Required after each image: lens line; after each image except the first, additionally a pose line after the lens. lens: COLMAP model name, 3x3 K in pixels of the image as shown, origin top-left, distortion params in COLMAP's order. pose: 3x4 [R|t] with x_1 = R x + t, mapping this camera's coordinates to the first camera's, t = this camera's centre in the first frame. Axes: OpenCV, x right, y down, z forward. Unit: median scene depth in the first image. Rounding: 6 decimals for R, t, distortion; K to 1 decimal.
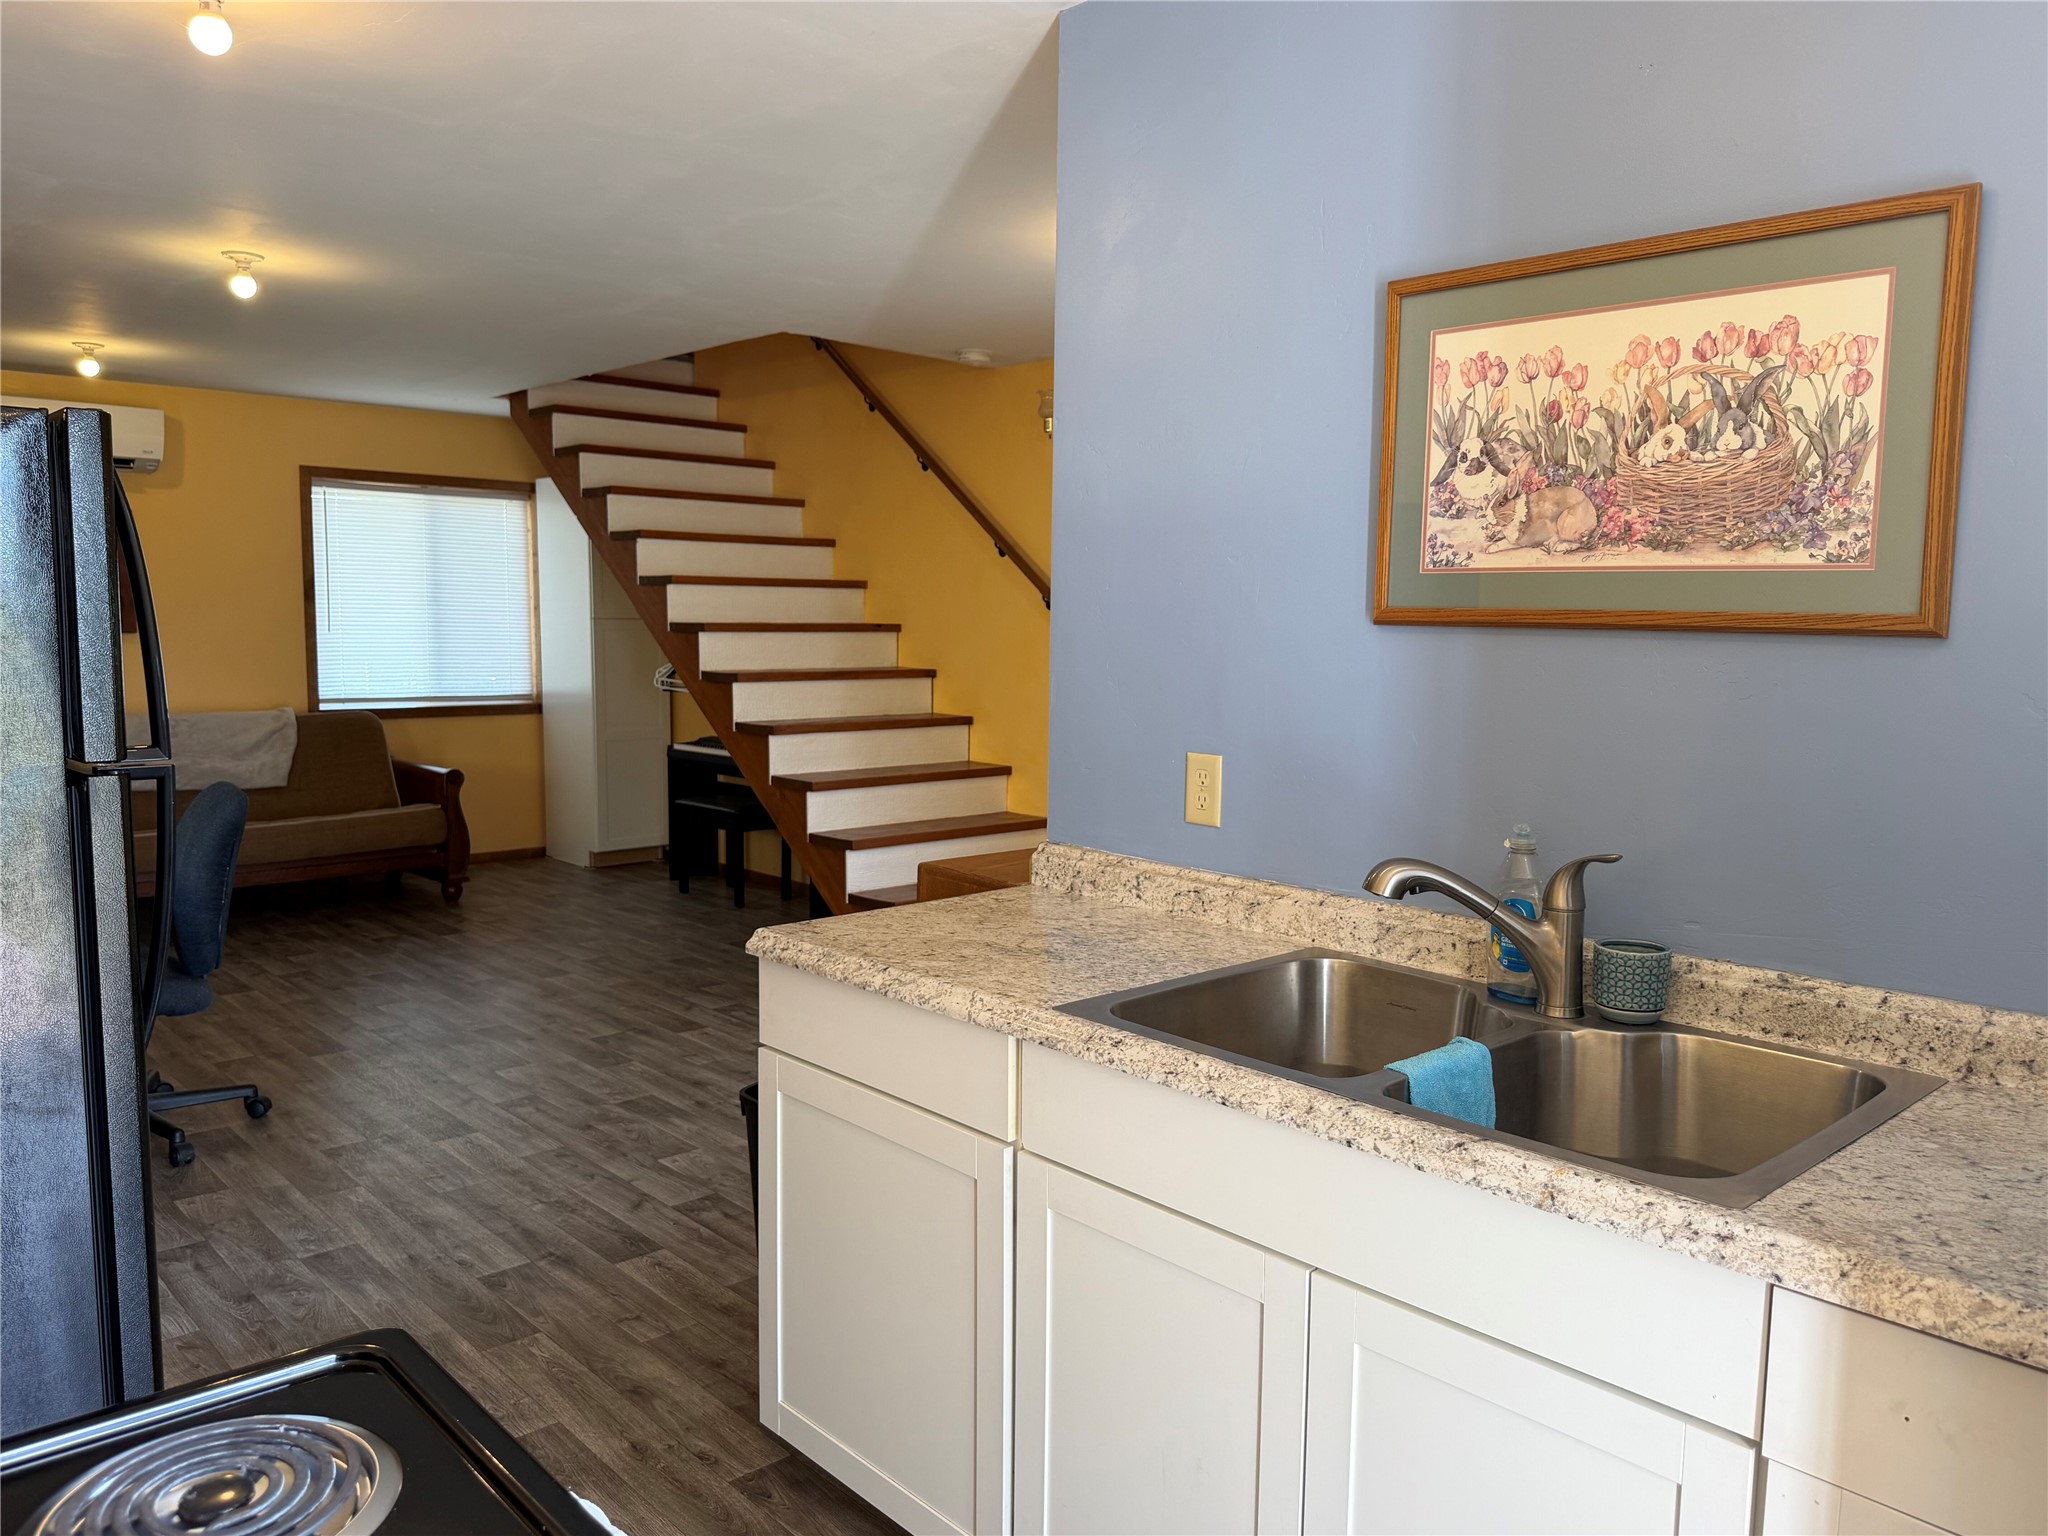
lens RADIAL K [[1482.3, 0, 1073.2], [0, 1482.3, 782.4], [0, 0, 1]] dist [0.068347, -0.236778]
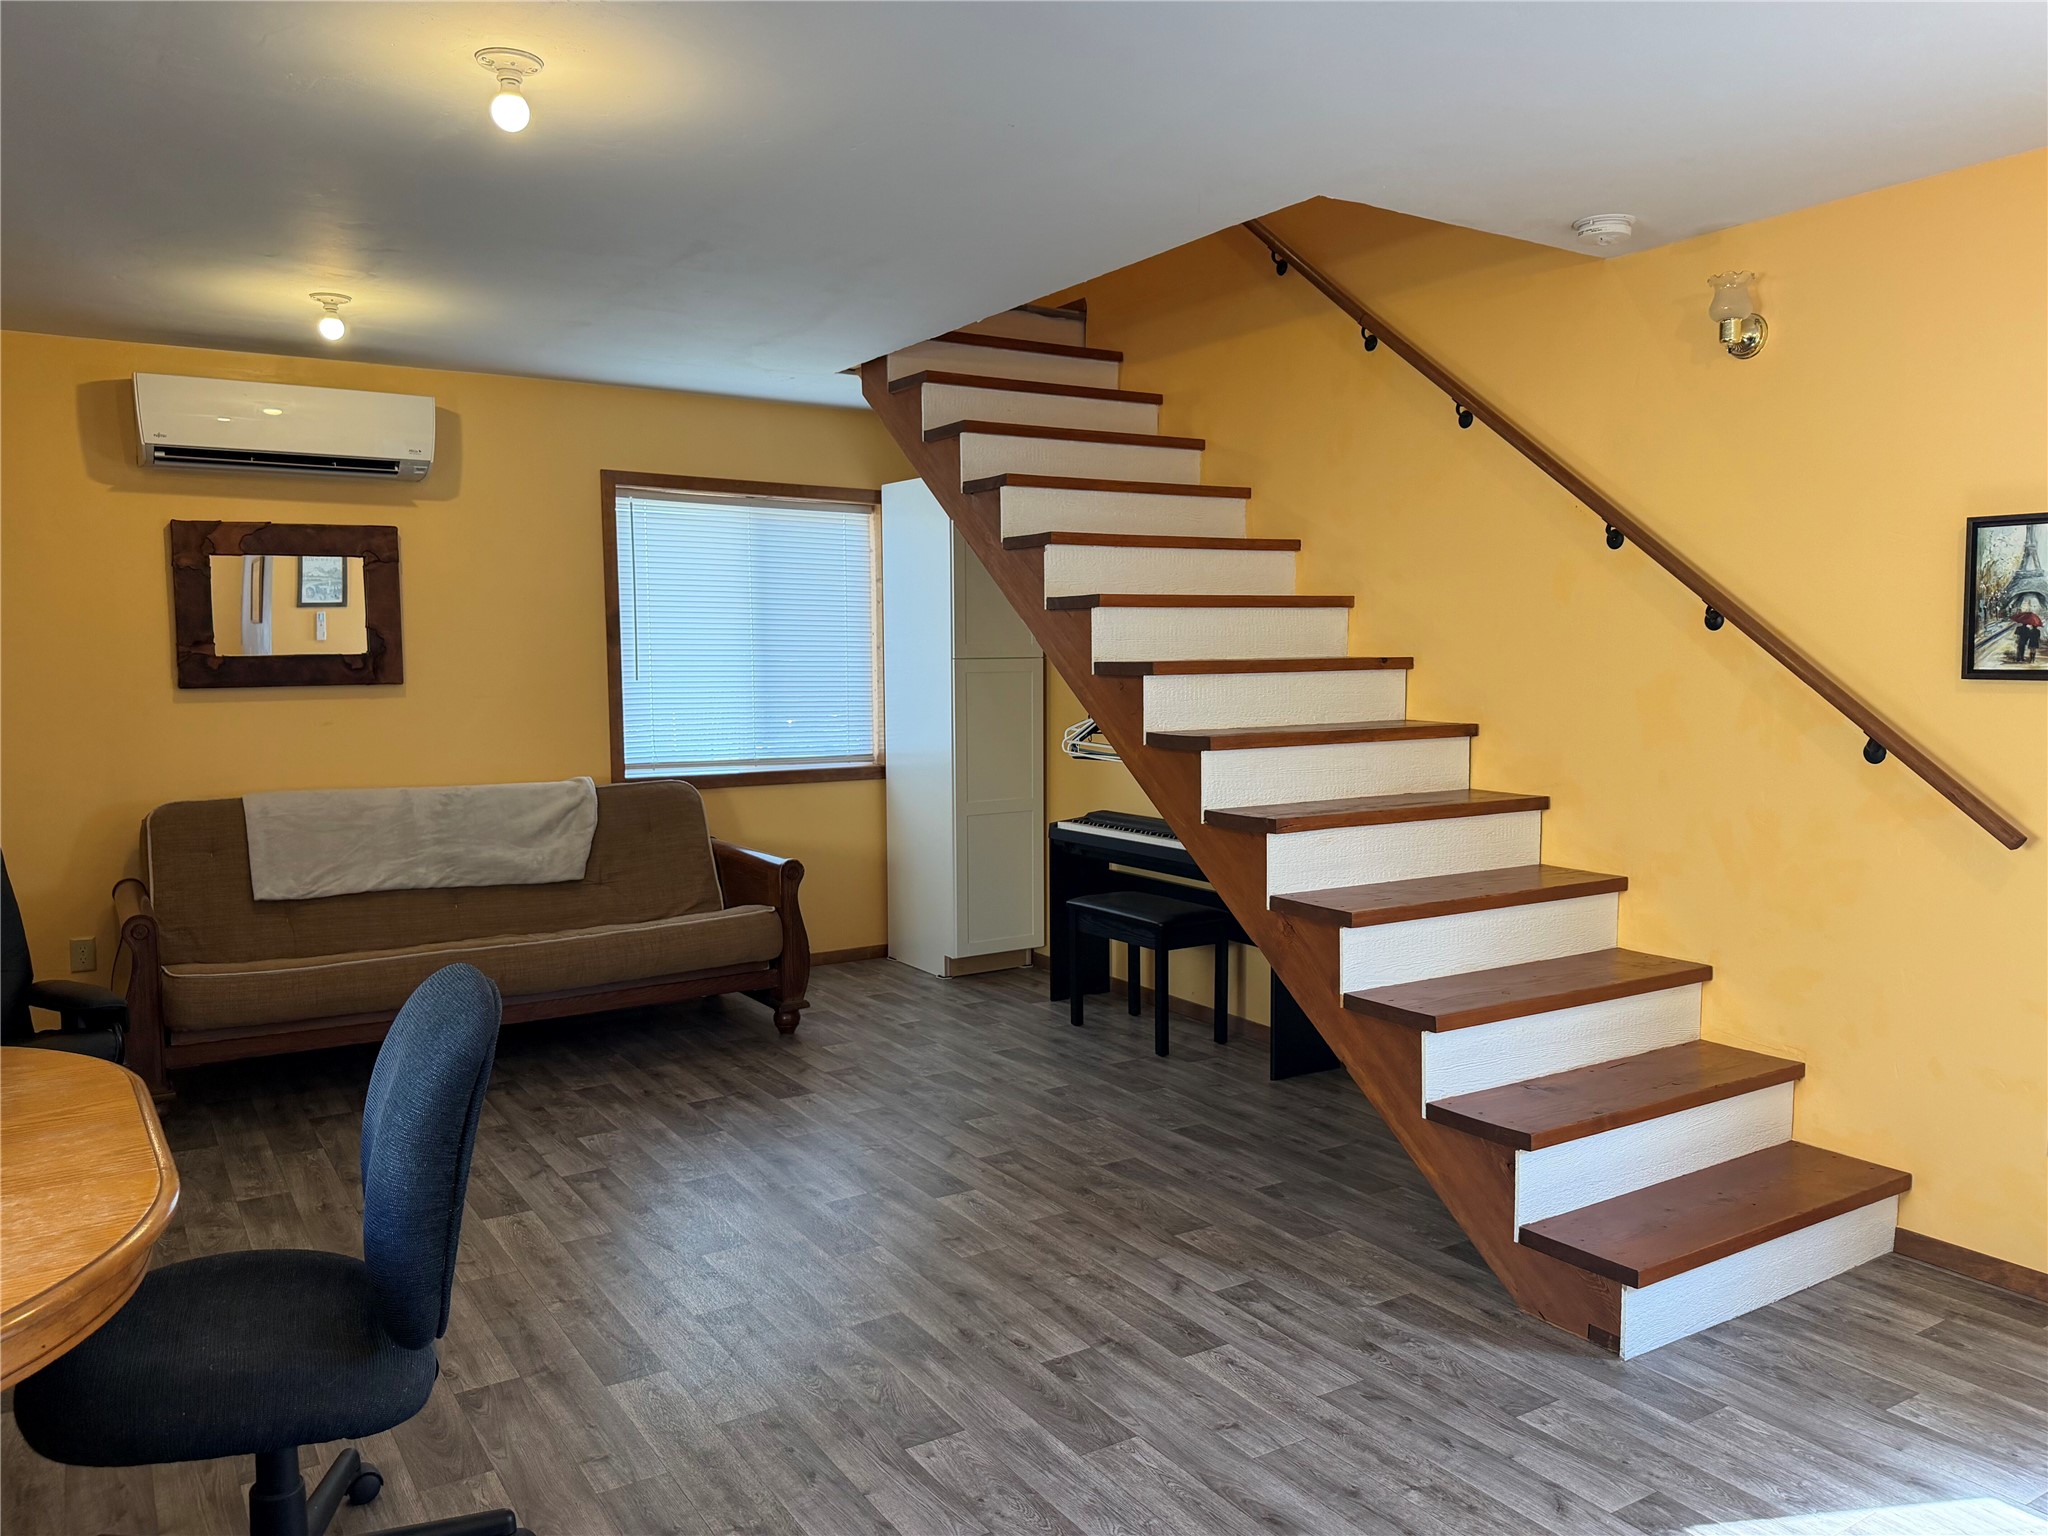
lens RADIAL K [[1486.9, 0, 1026.7], [0, 1486.9, 772.8], [0, 0, 1]] dist [0.011365, -0.009544]
pose [[0.979223, -0.002862, -0.202769, -0.154810], [-0.002584, 0.999643, -0.026590, -0.035682], [0.202772, 0.026561, 0.978866, 0.301591]]
